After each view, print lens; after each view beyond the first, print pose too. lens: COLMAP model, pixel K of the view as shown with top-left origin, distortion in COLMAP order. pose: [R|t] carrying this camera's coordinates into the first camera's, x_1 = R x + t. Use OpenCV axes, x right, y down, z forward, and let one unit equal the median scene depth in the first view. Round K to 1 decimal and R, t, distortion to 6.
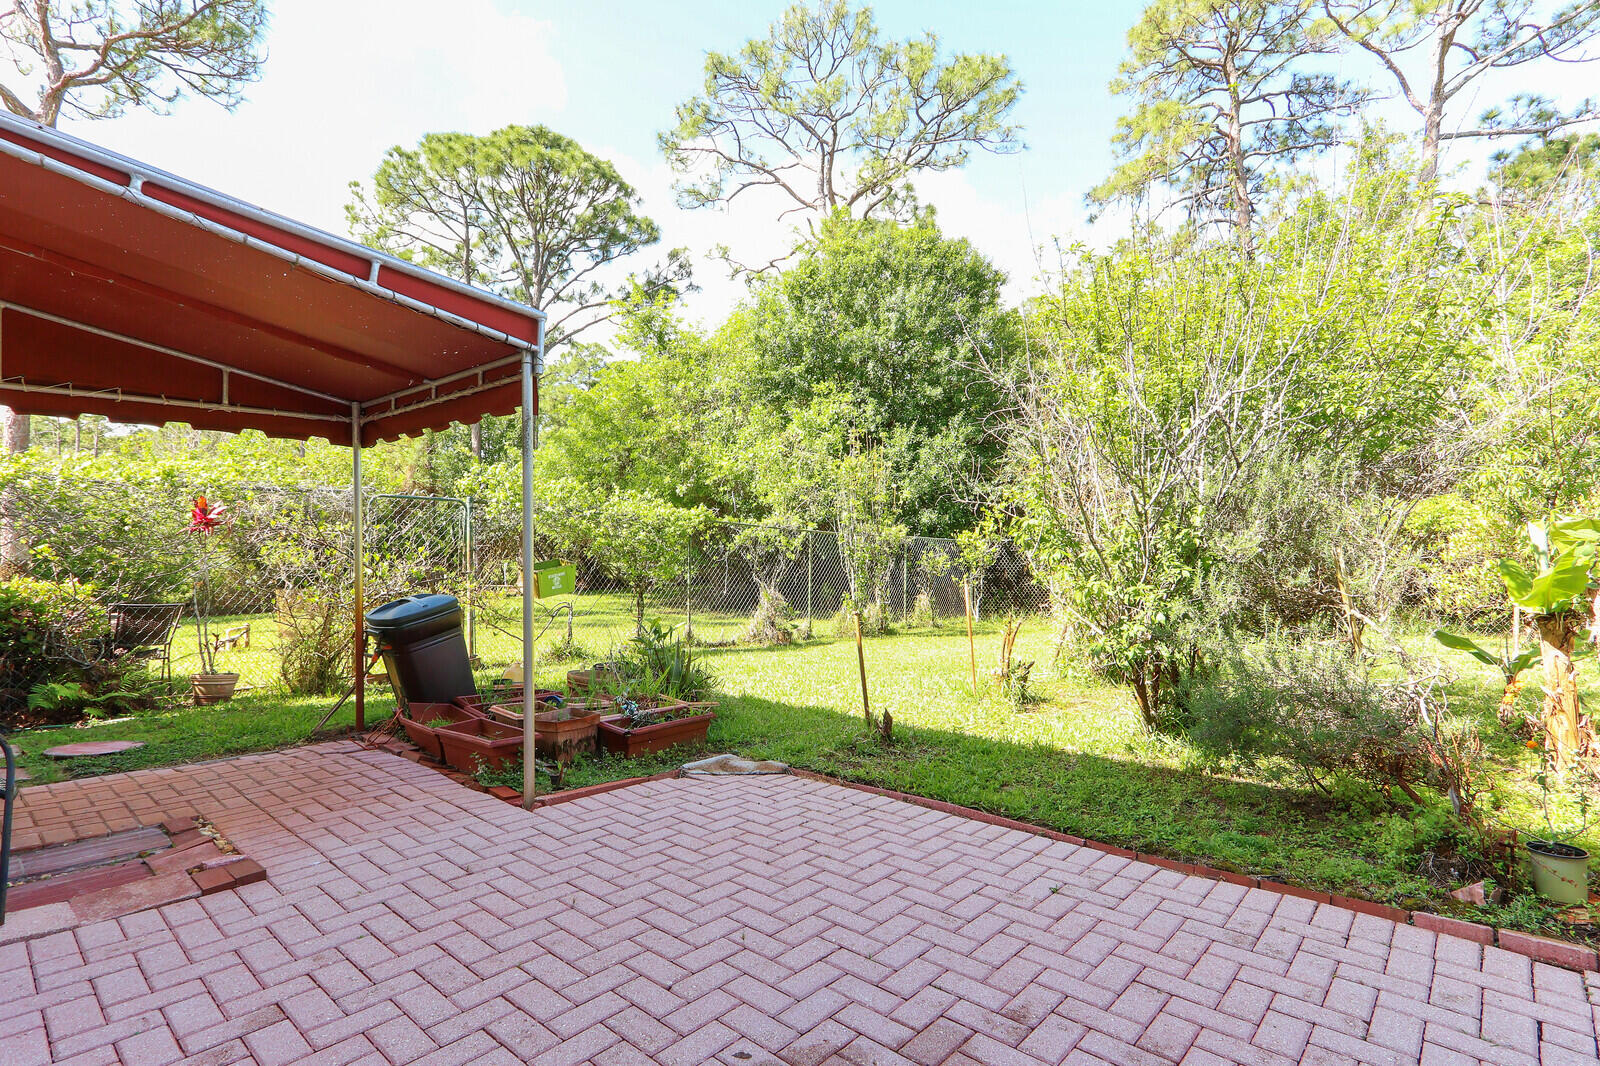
lens RADIAL K [[774.2, 0, 818.0], [0, 774.2, 524.4], [0, 0, 1]] dist [0.020644, -0.004876]
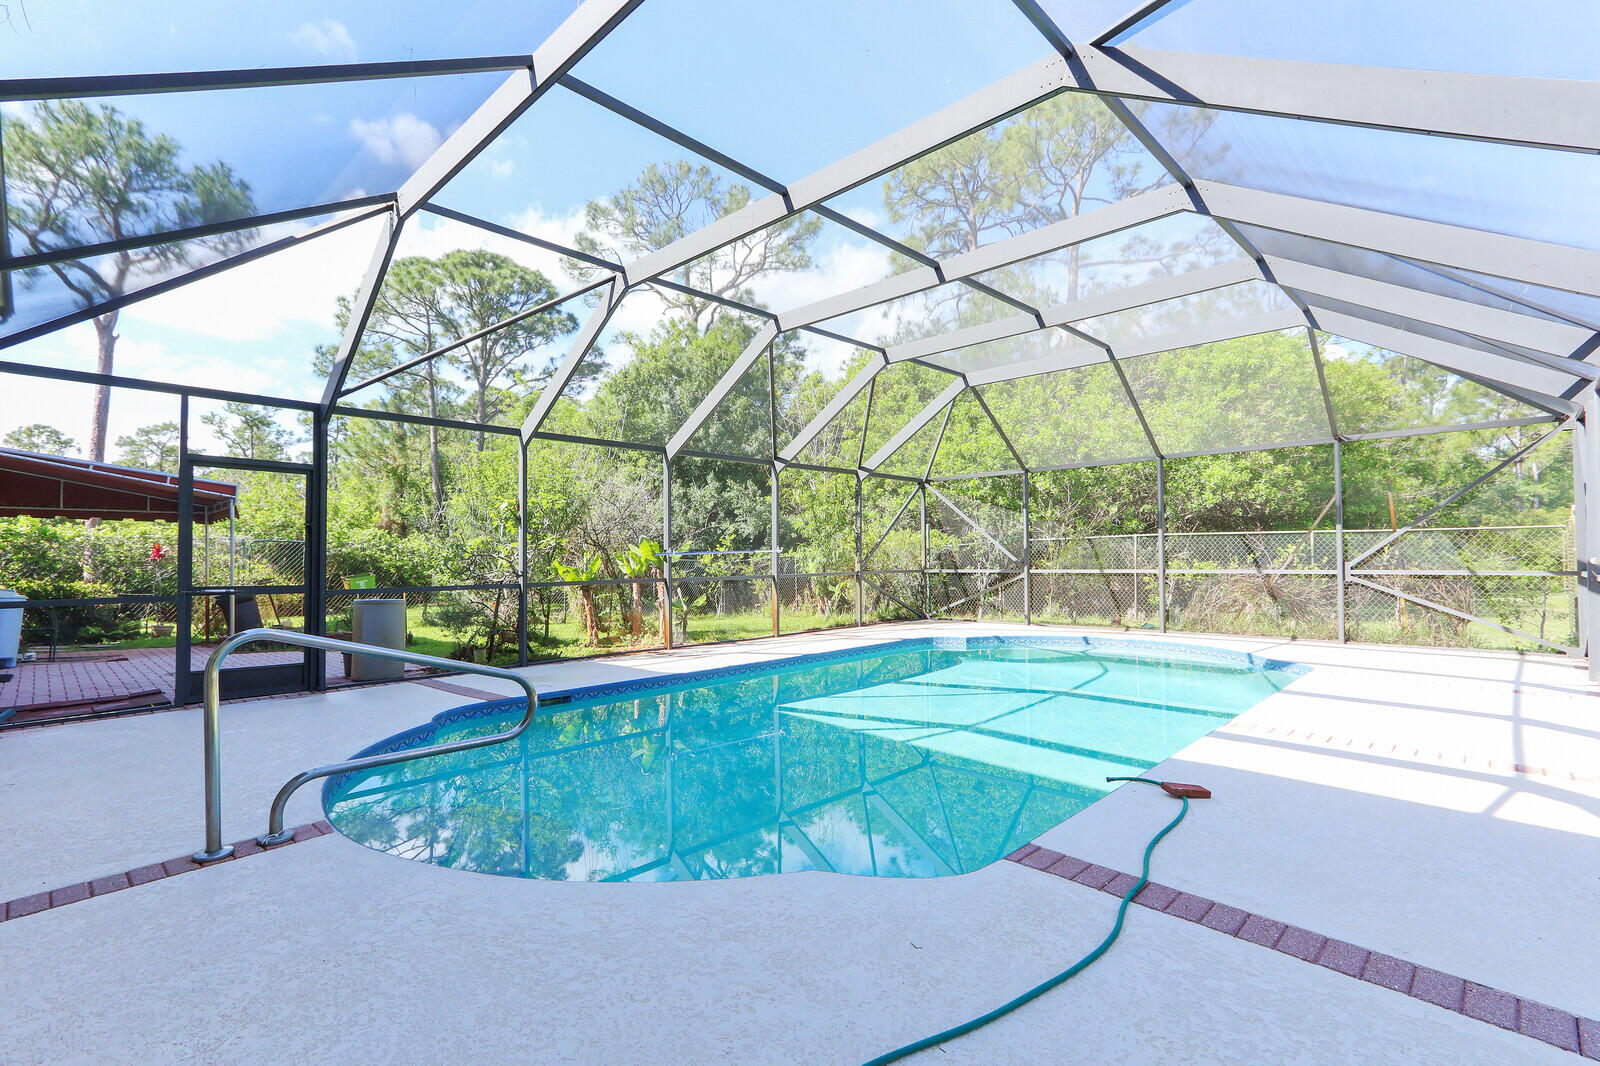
lens RADIAL K [[774.2, 0, 808.3], [0, 774.2, 537.8], [0, 0, 1]] dist [0.020644, -0.004876]
pose [[0.997012, 0.002938, -0.077190, 1.161356], [-0.004127, 0.999875, -0.015245, -0.025889], [0.077135, 0.015518, 0.996900, -1.007749]]
